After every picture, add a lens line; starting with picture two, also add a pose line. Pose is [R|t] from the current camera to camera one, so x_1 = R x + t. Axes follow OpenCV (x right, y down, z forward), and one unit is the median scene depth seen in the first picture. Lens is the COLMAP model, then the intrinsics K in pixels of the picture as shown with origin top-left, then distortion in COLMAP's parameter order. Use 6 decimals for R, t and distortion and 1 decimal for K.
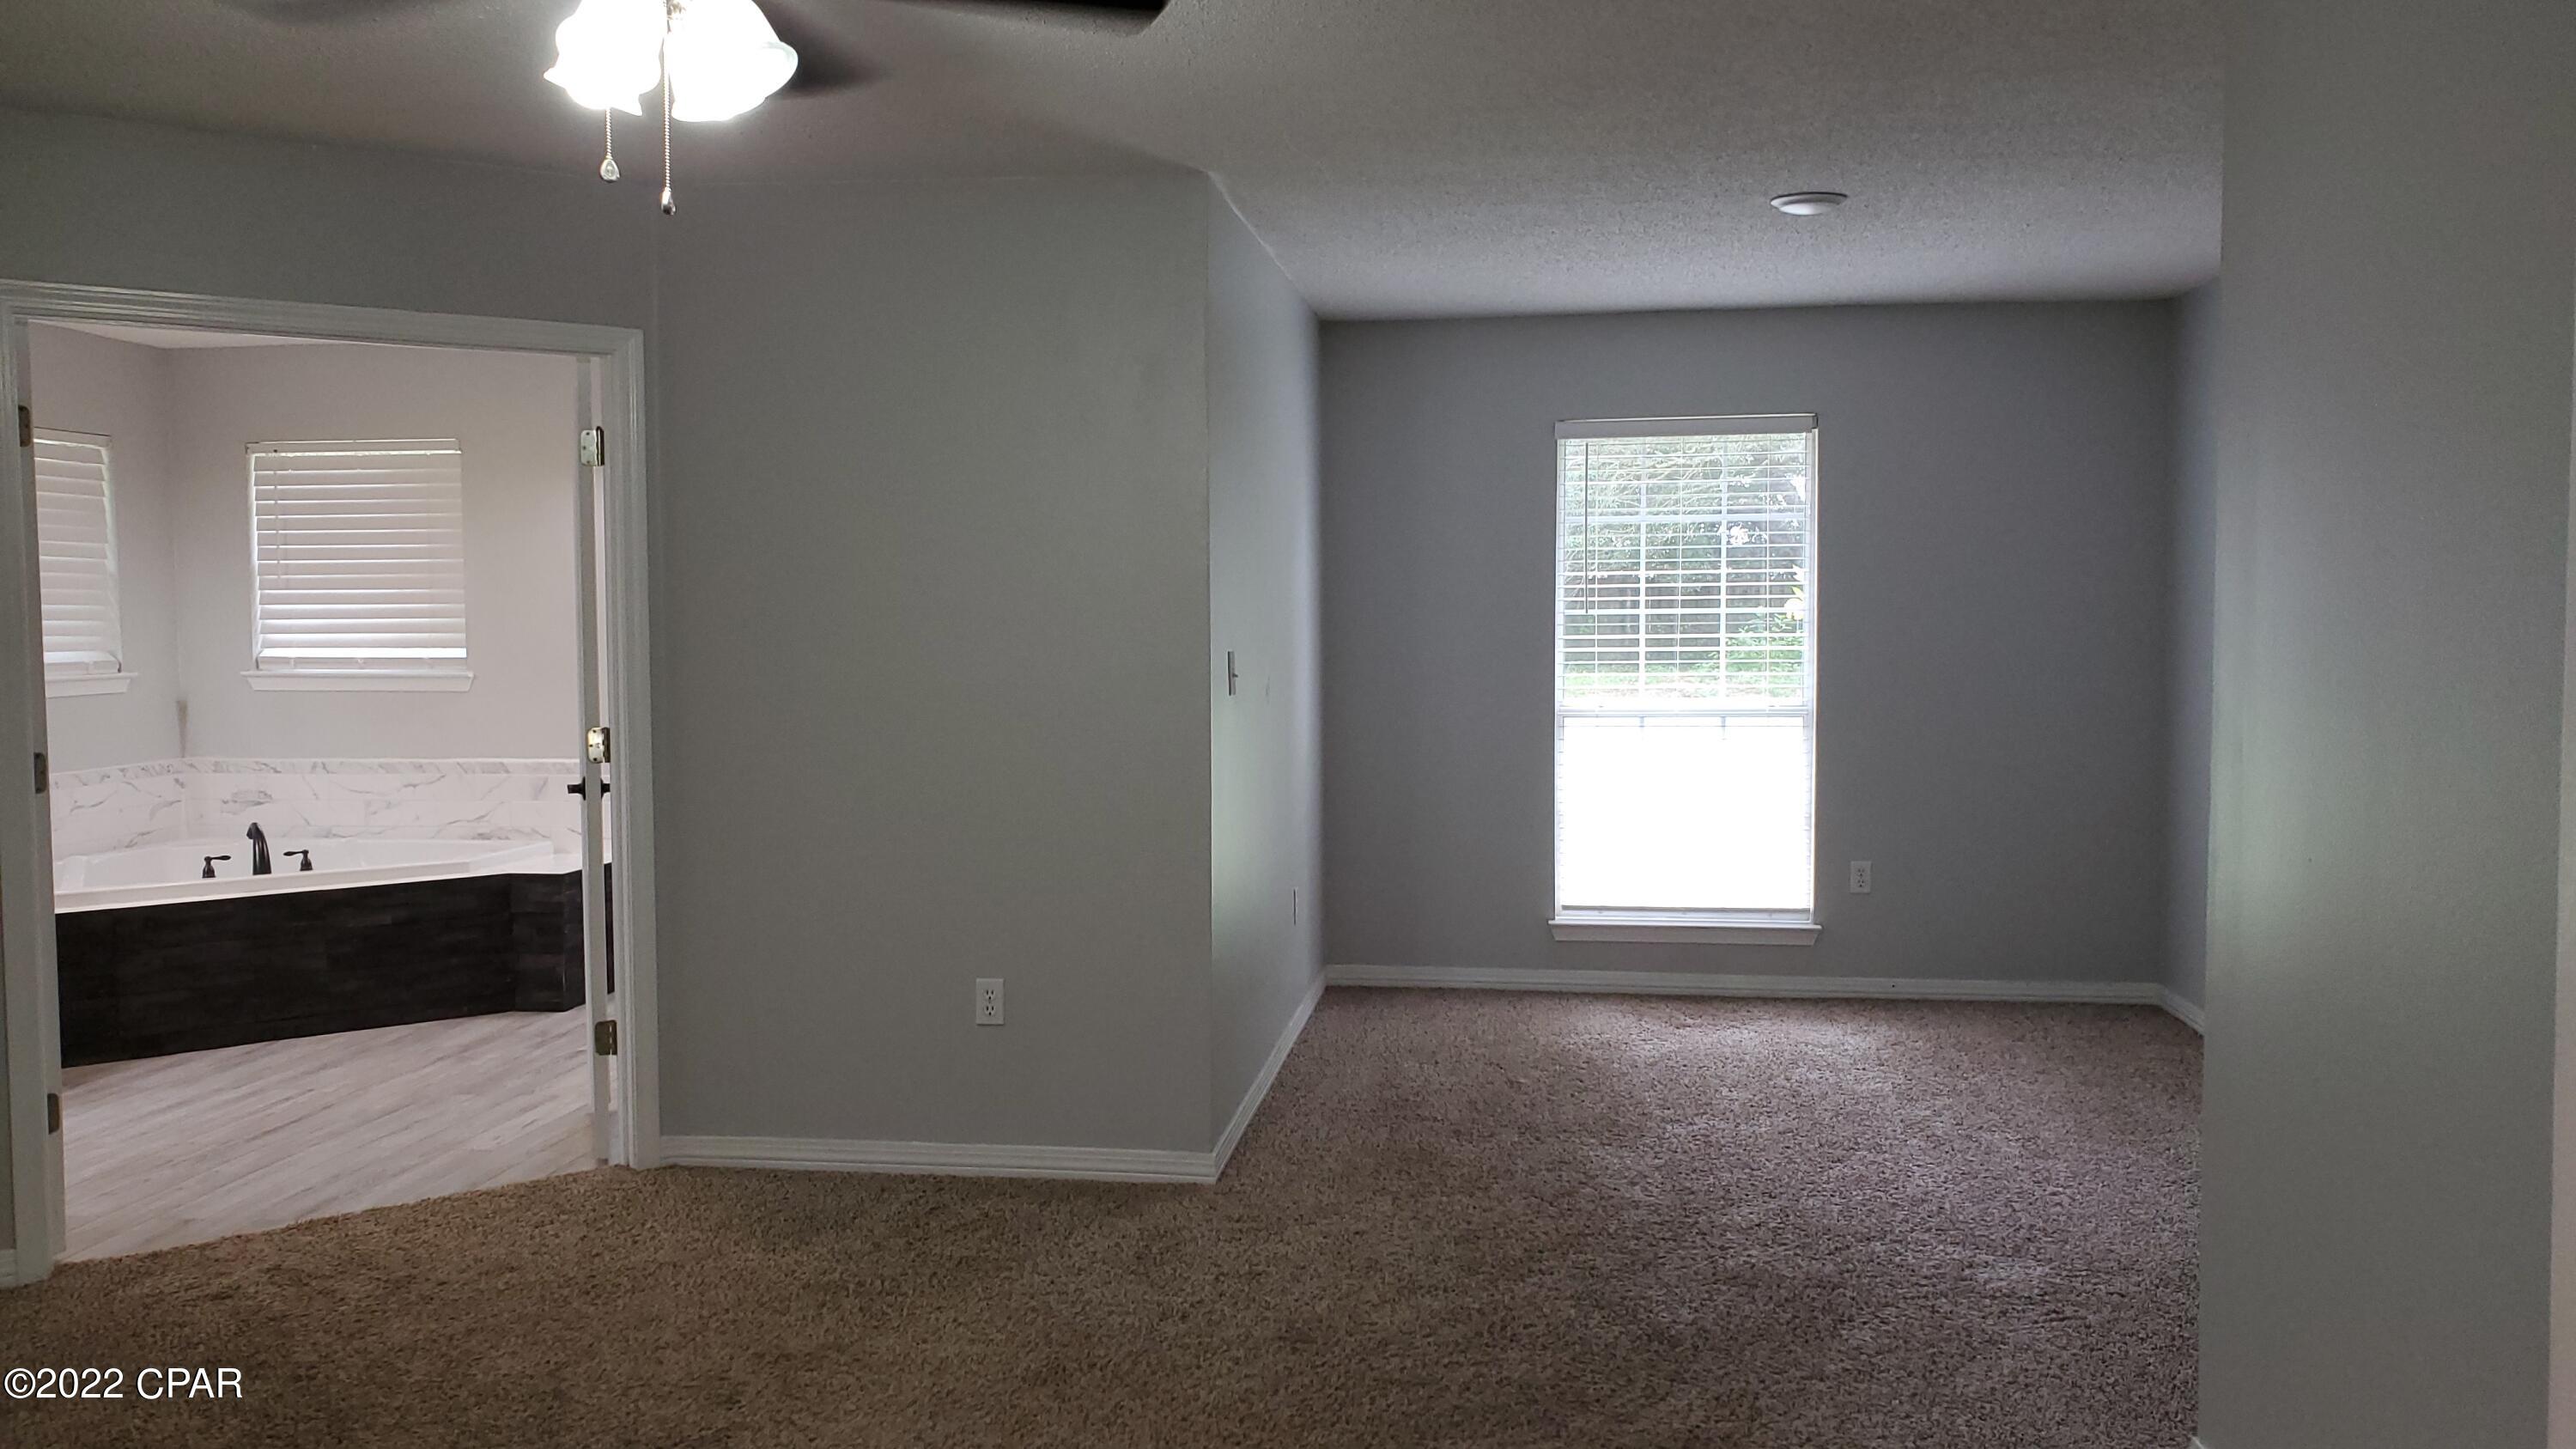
lens RADIAL K [[2018.6, 0, 1277.0], [0, 2018.6, 713.2], [0, 0, 1]] dist [0.025031, 0.011653]
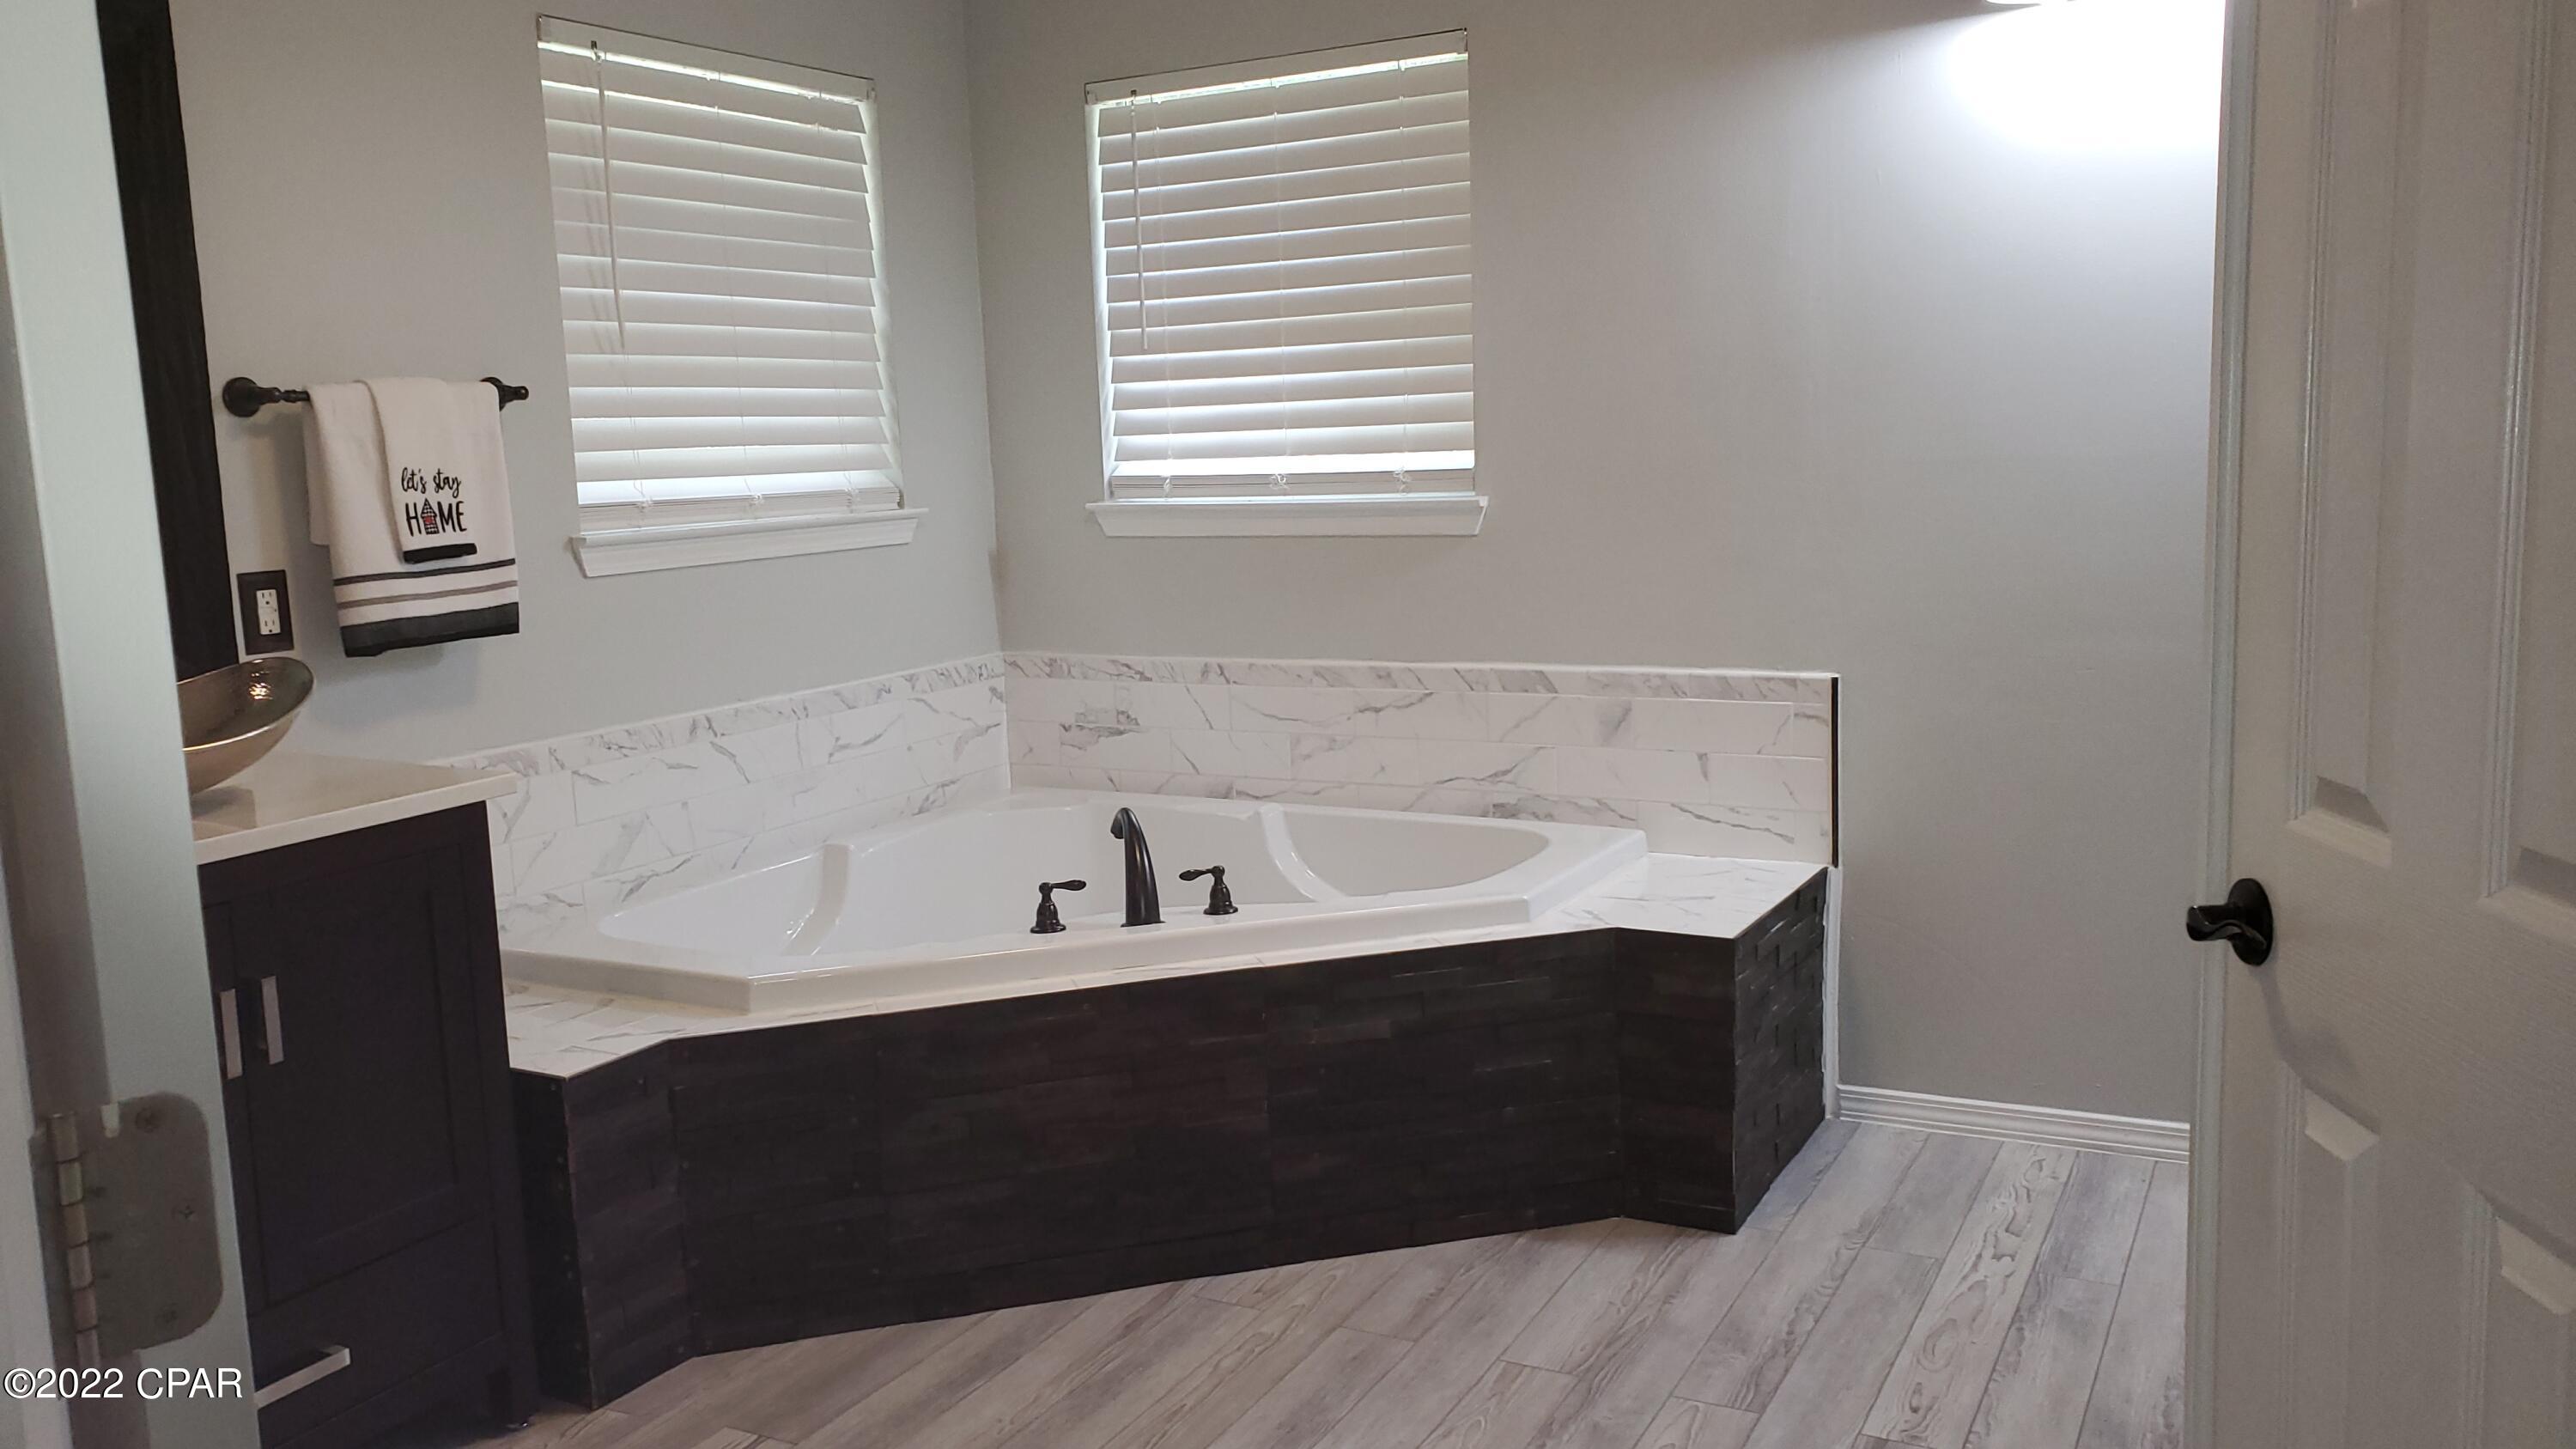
lens RADIAL K [[2018.6, 0, 1285.7], [0, 2018.6, 722.4], [0, 0, 1]] dist [0.025031, 0.011653]
pose [[0.935523, 0.021978, -0.352581, -0.262760], [0.012773, 0.995306, 0.095934, -0.013011], [0.353034, -0.094253, 0.930851, 0.499517]]
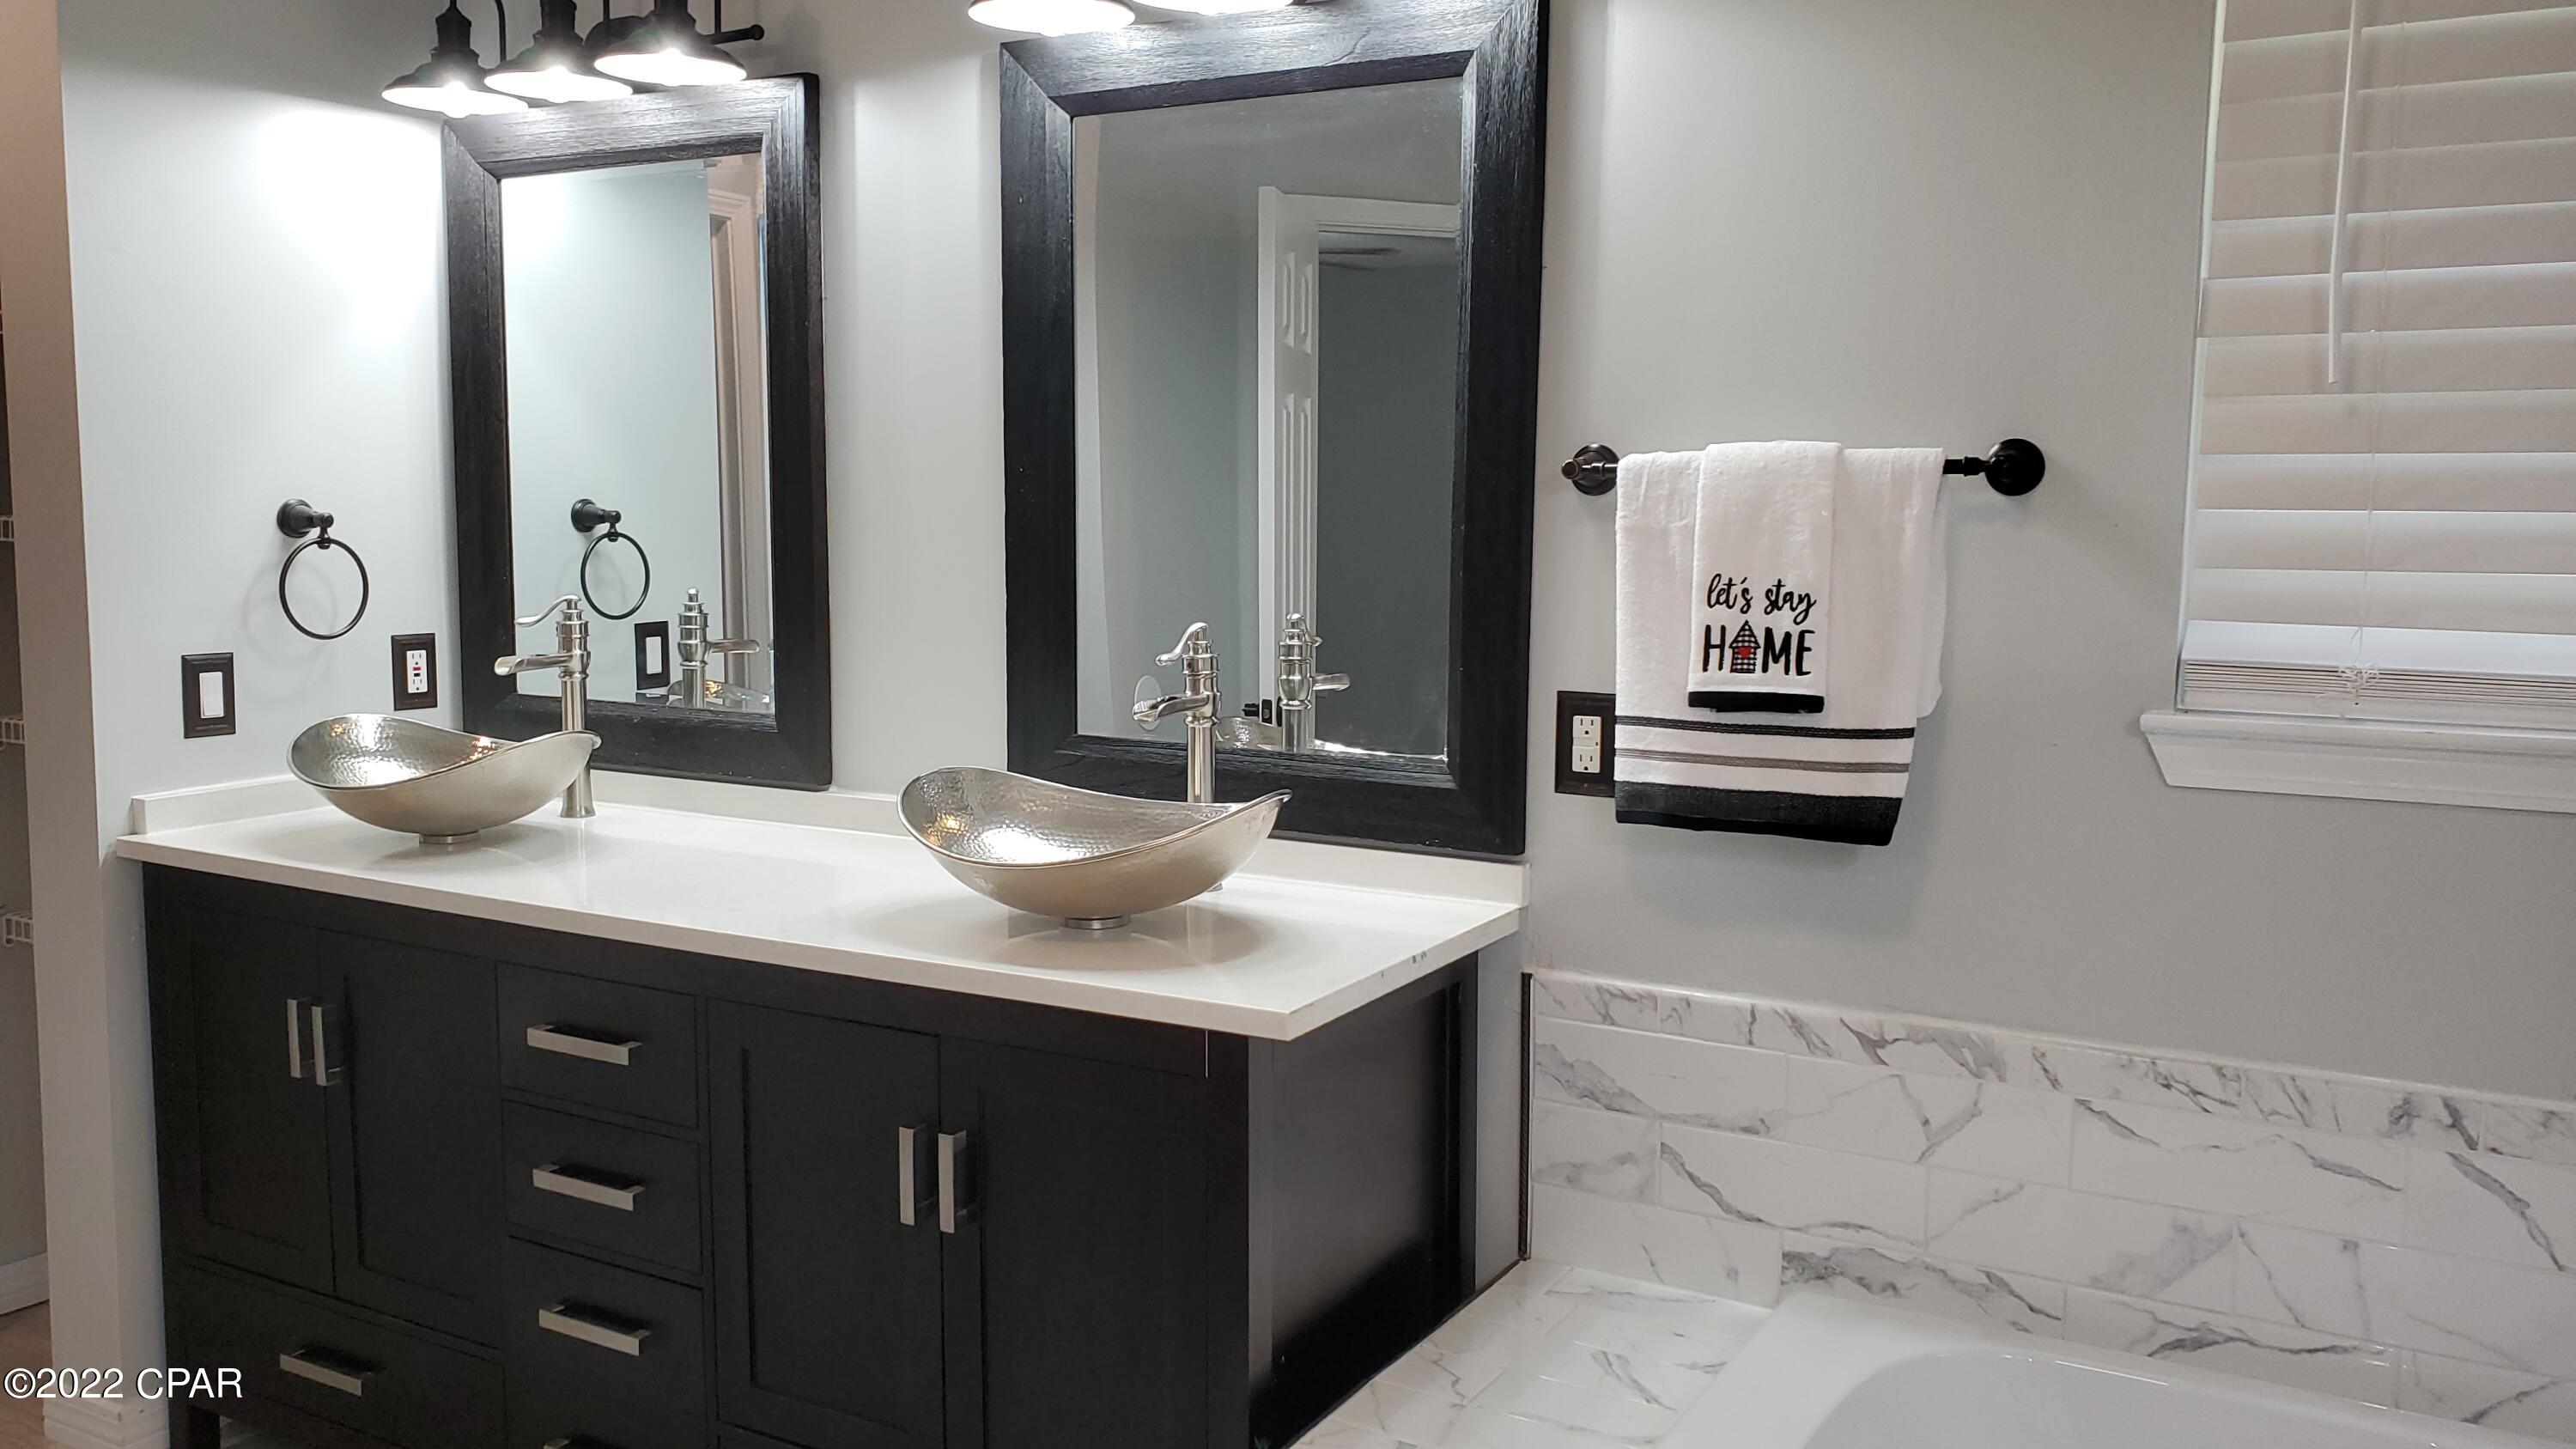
lens RADIAL K [[2018.6, 0, 1284.6], [0, 2018.6, 725.6], [0, 0, 1]] dist [0.025031, 0.011653]
pose [[-0.370272, 0.093737, -0.924182, -0.288088], [-0.065126, 0.989828, 0.126488, -0.037354], [0.926638, 0.107023, -0.360400, 0.862247]]
